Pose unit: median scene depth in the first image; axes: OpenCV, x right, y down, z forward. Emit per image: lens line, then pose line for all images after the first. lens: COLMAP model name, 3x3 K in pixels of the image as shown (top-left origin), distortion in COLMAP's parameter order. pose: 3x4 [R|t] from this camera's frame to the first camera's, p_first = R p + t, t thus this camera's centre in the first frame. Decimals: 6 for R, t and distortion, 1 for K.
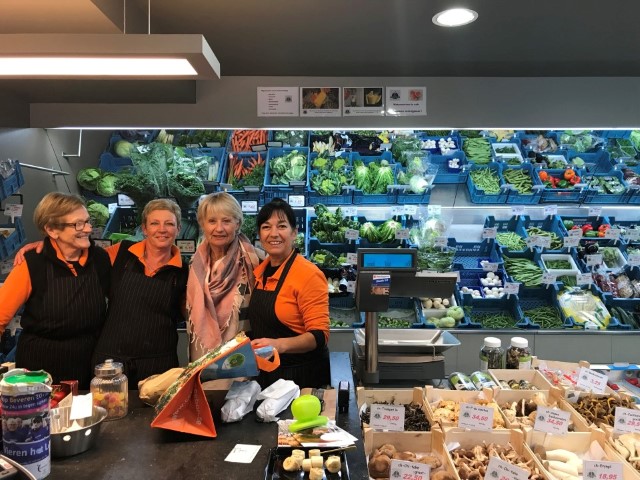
lens RADIAL K [[523.8, 0, 320.0], [0, 523.8, 240.0], [0, 0, 1]] dist [0.096773, -0.238492]
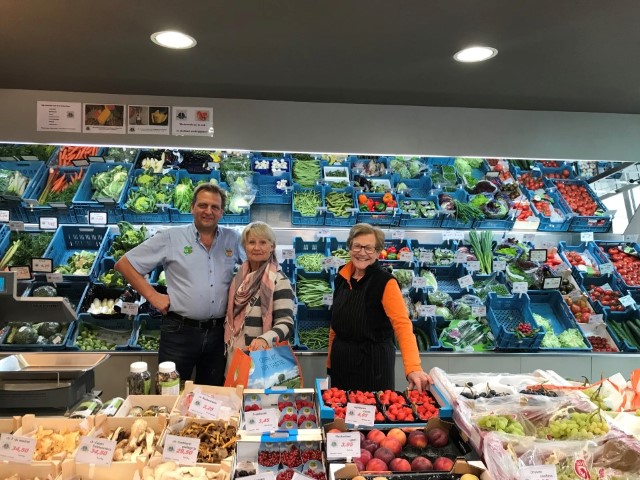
lens RADIAL K [[525.9, 0, 320.0], [0, 525.9, 240.0], [0, 0, 1]] dist [-0.033372, 0.003028]
pose [[0.992172, 0.016378, 0.123796, 0.213419], [-0.012369, 0.999376, -0.033089, -0.006512], [-0.124261, 0.031299, 0.991756, -0.006751]]
